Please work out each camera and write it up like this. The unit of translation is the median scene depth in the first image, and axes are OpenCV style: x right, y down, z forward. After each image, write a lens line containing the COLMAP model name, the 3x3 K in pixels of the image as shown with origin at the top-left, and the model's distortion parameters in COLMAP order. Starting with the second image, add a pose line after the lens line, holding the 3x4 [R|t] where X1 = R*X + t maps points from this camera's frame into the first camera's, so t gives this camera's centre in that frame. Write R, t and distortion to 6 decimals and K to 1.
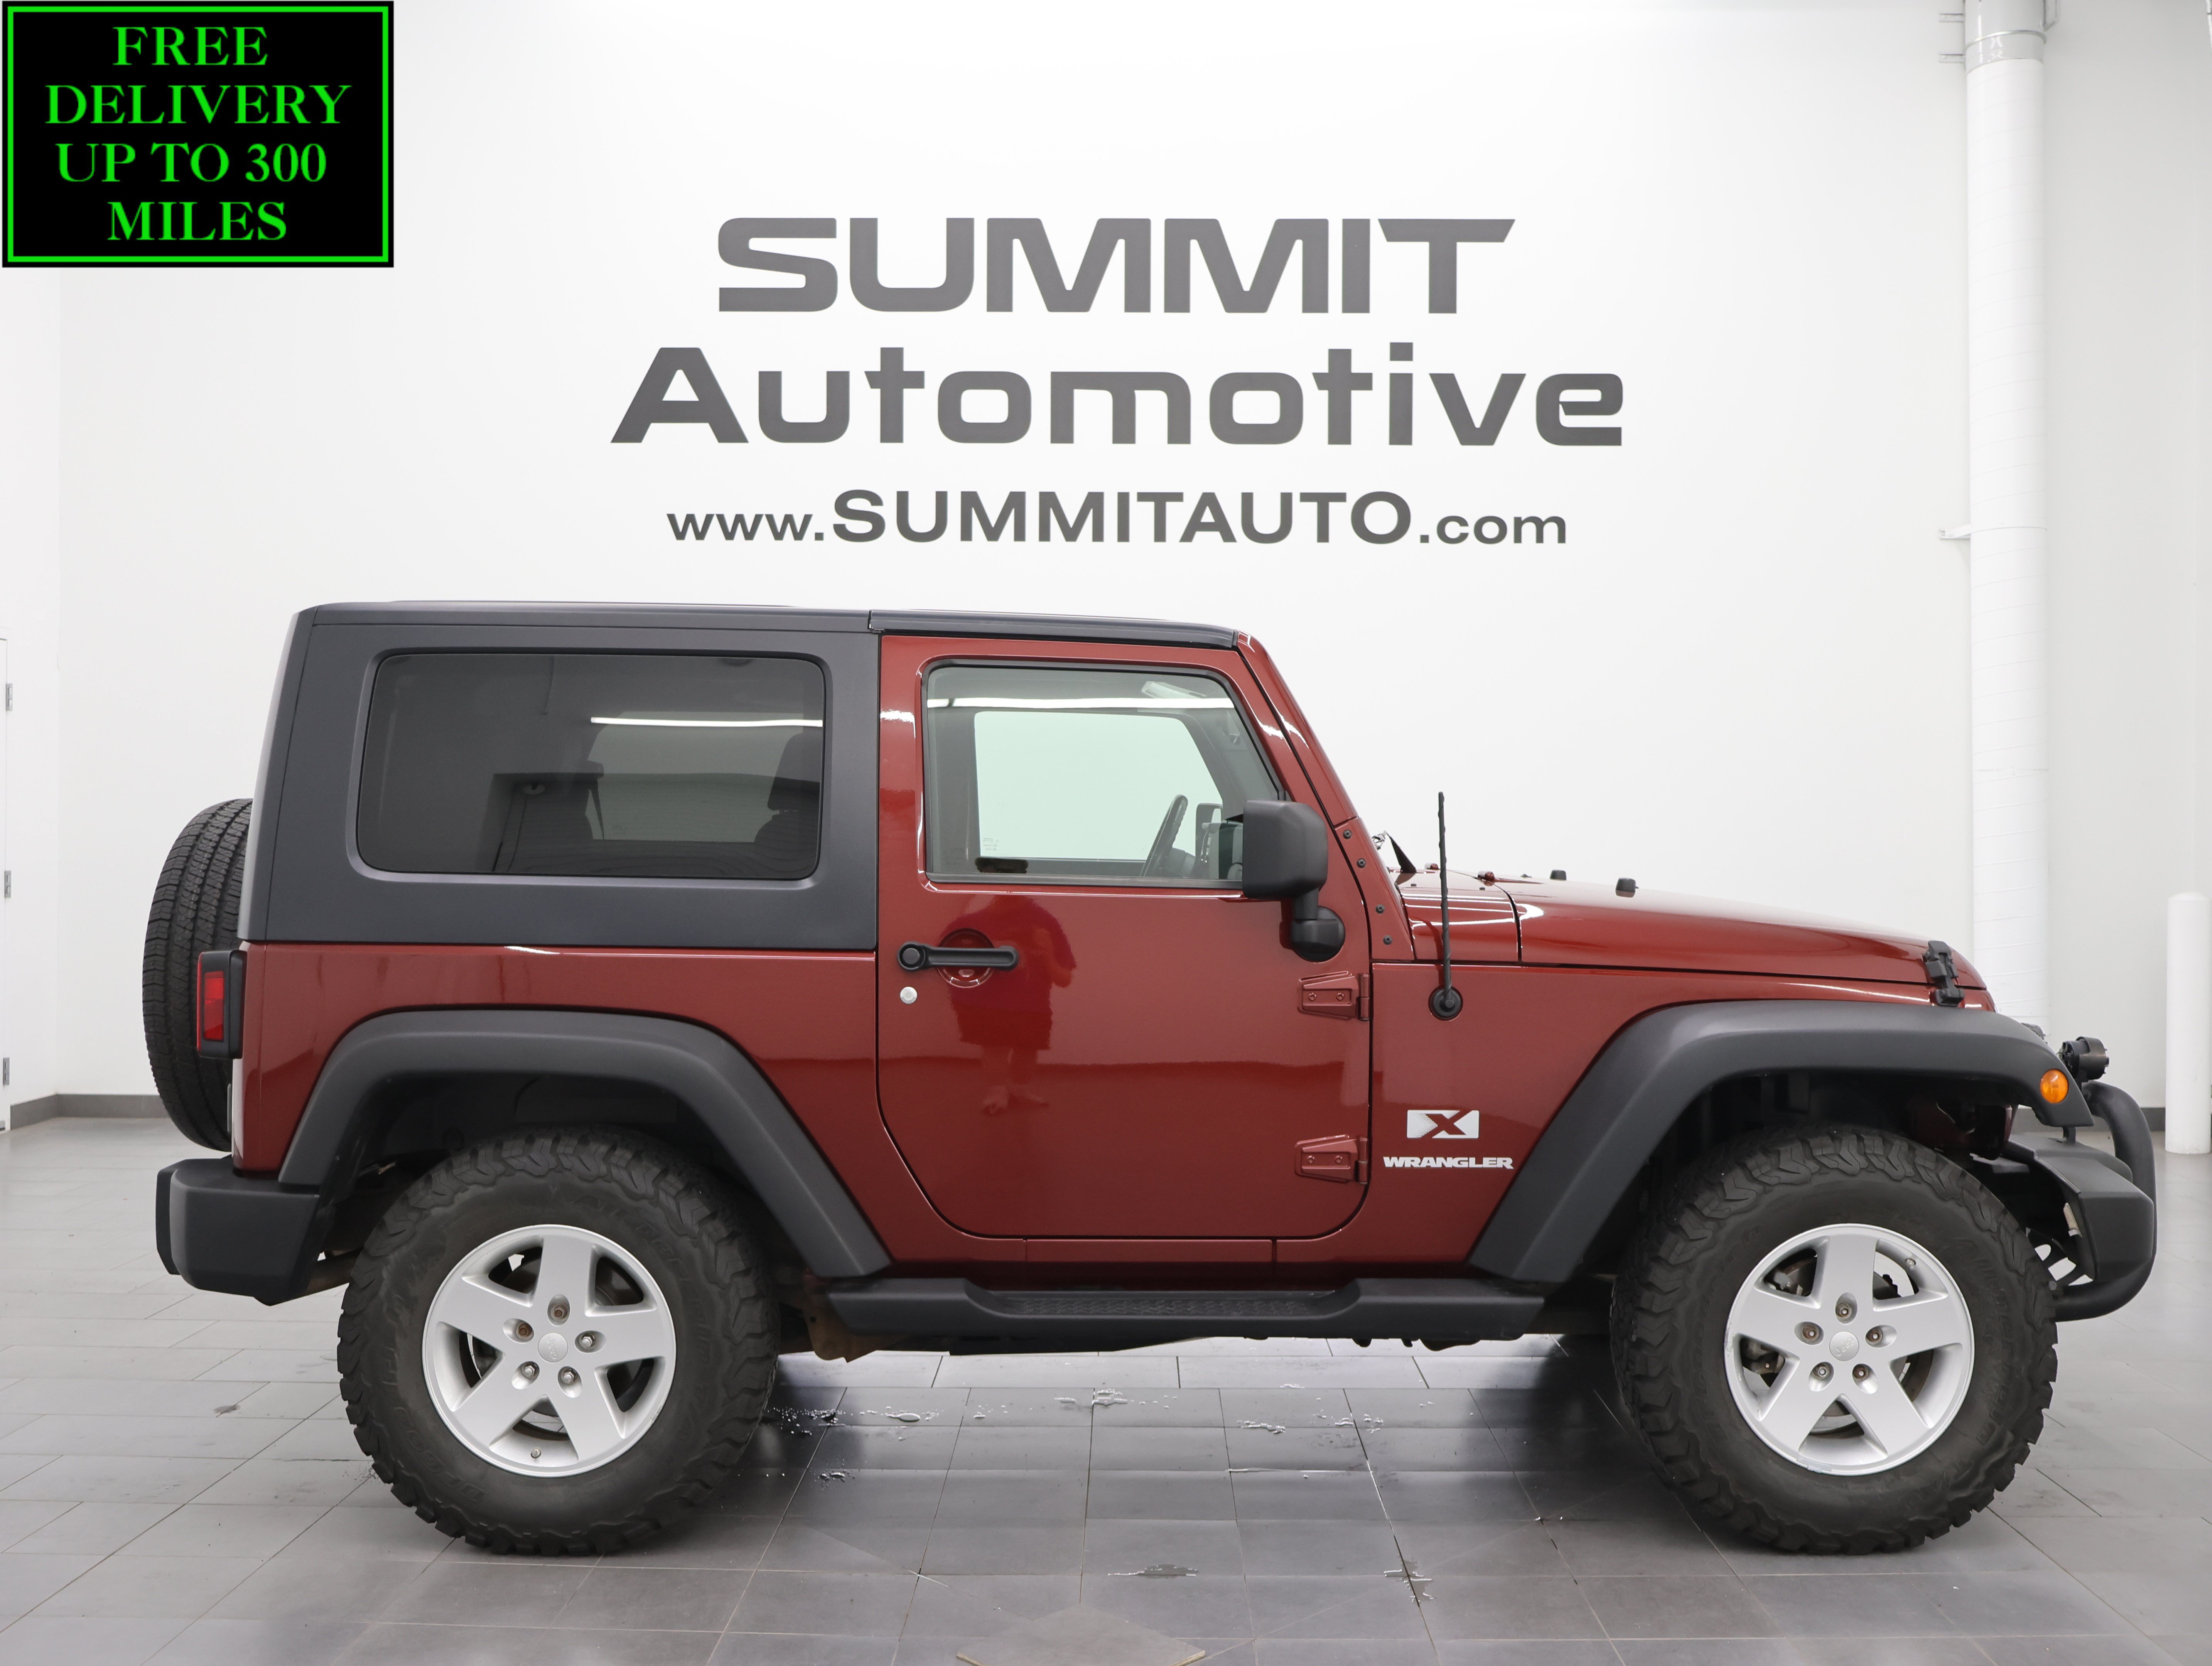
lens RADIAL K [[2060.6, 0, 1106.0], [0, 2060.6, 833.0], [0, 0, 1]] dist [-0.005830, 0.007454]
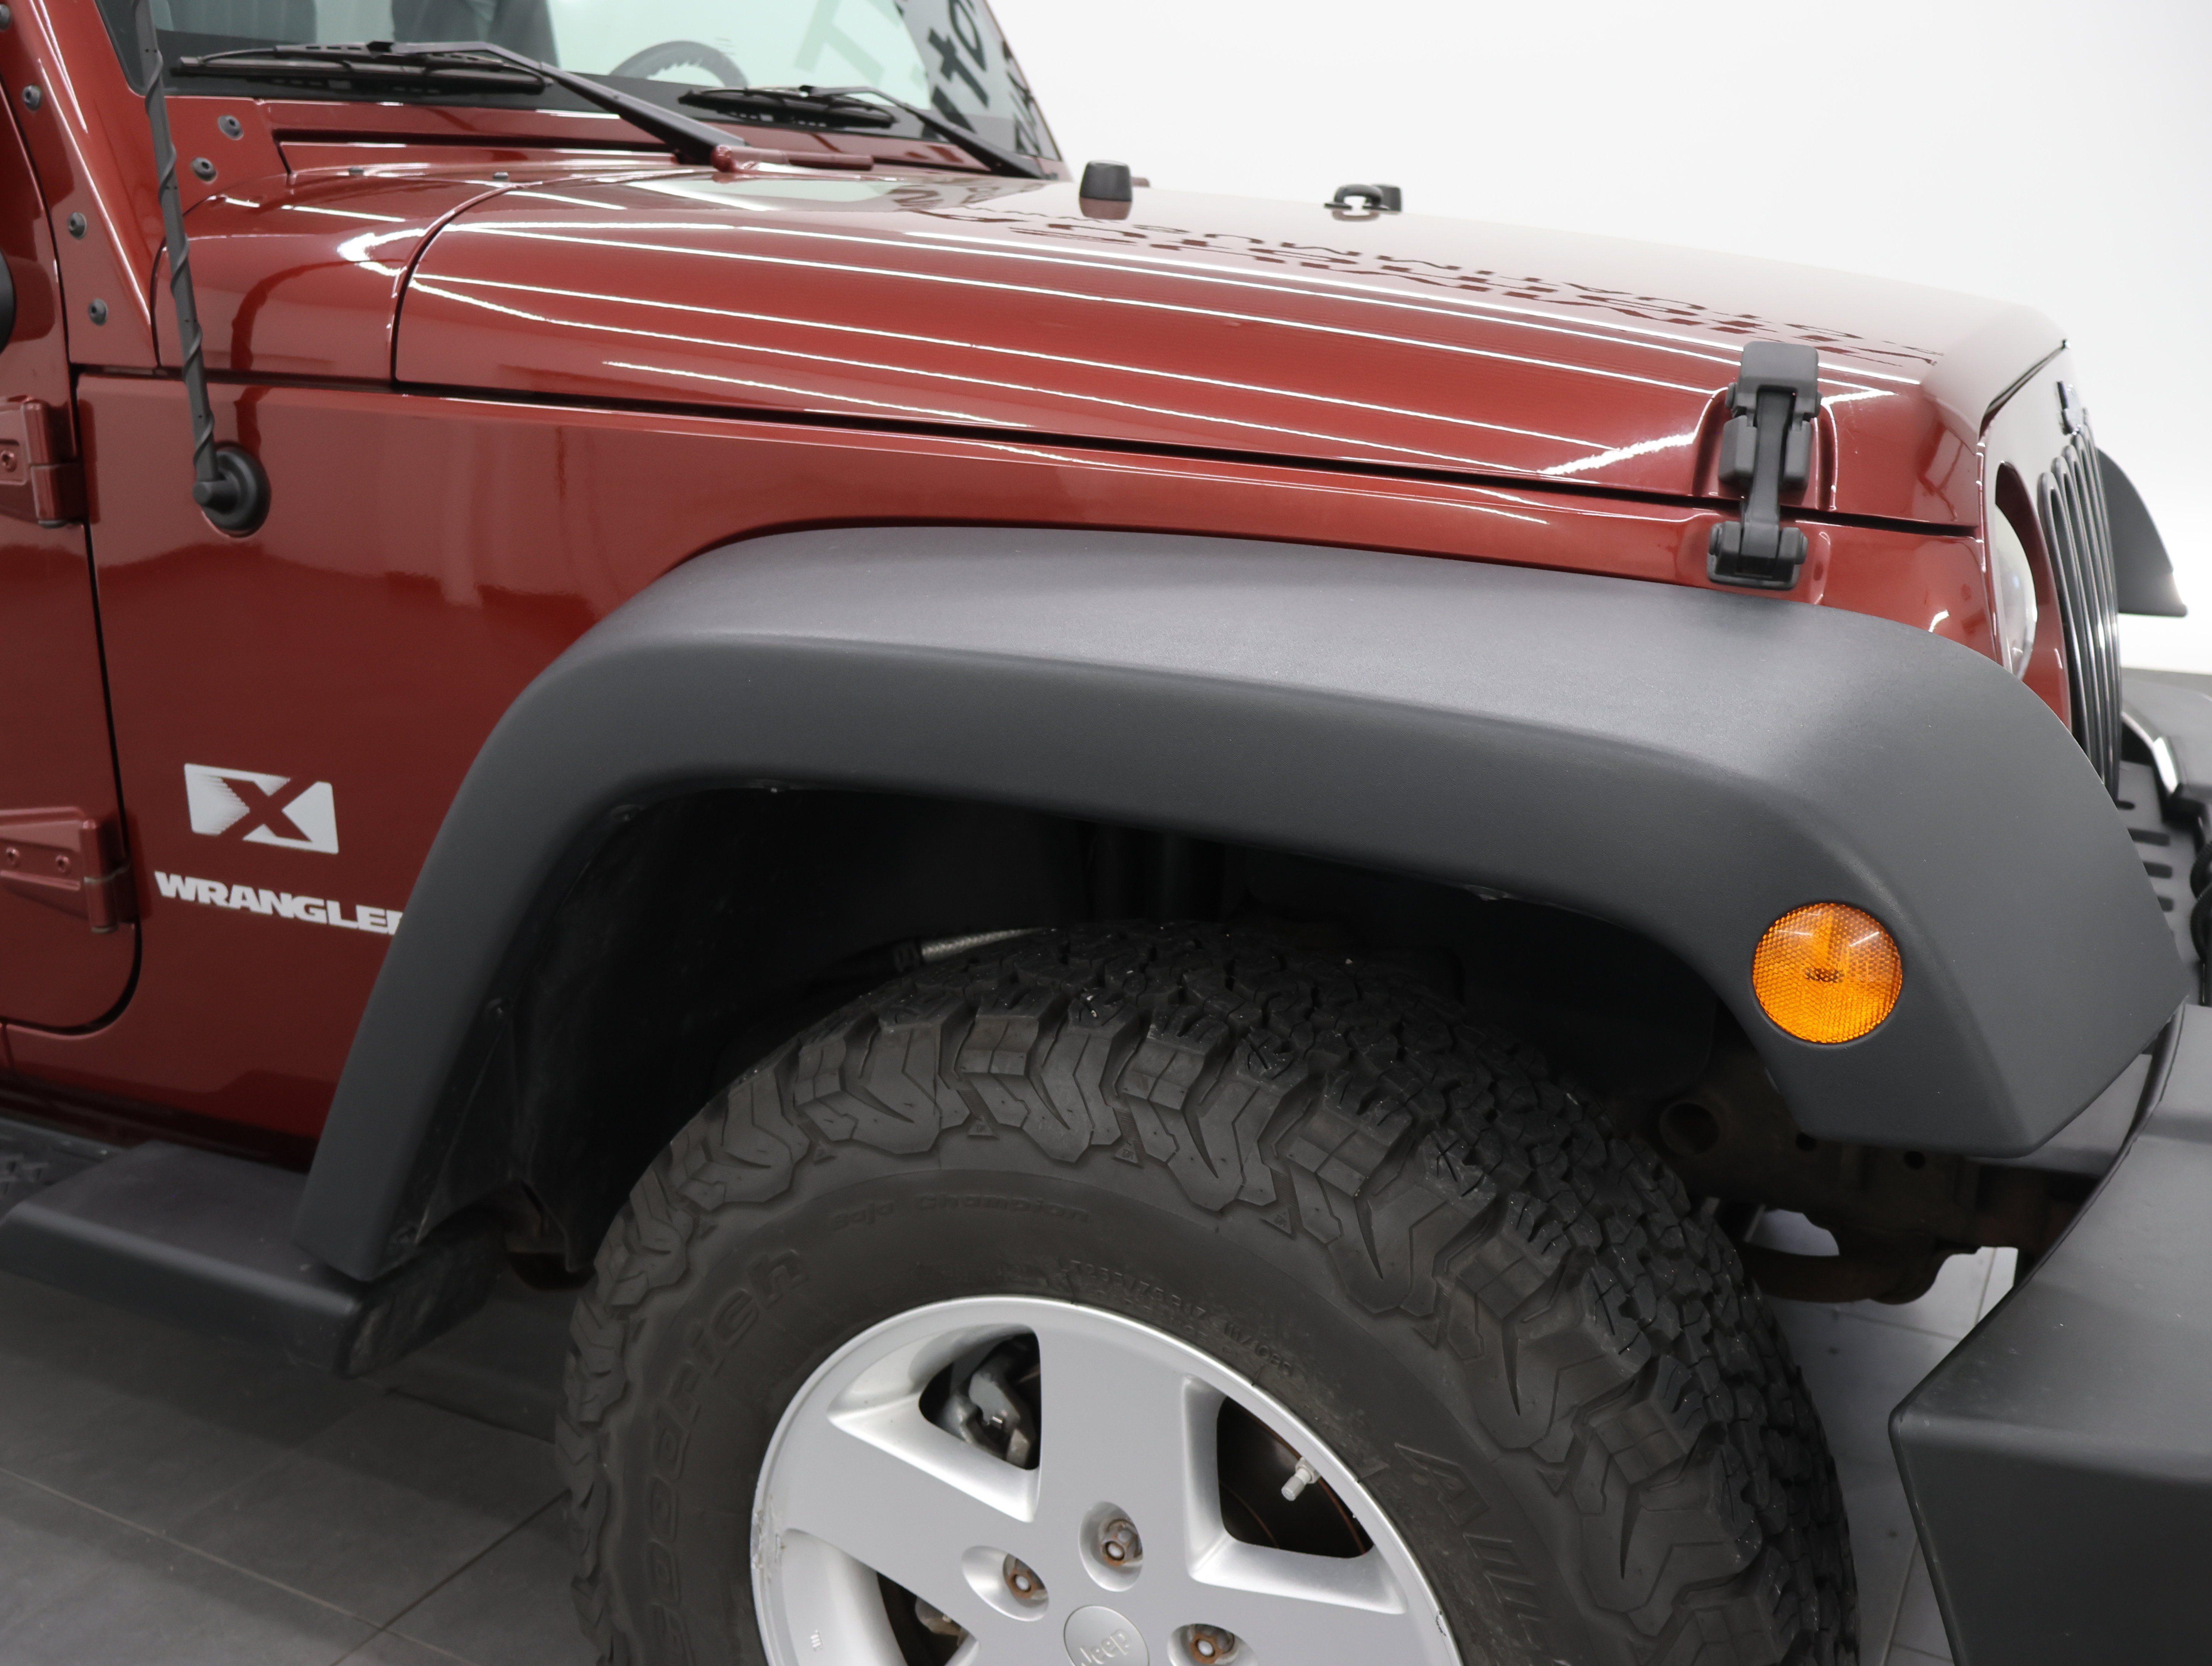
lens RADIAL K [[2060.6, 0, 1106.0], [0, 2060.6, 833.0], [0, 0, 1]] dist [-0.005830, 0.007454]
pose [[0.882504, 0.120297, -0.454660, 0.477422], [0.000325, 0.966577, 0.256375, 0.047750], [0.470305, -0.226400, 0.852969, 0.747052]]
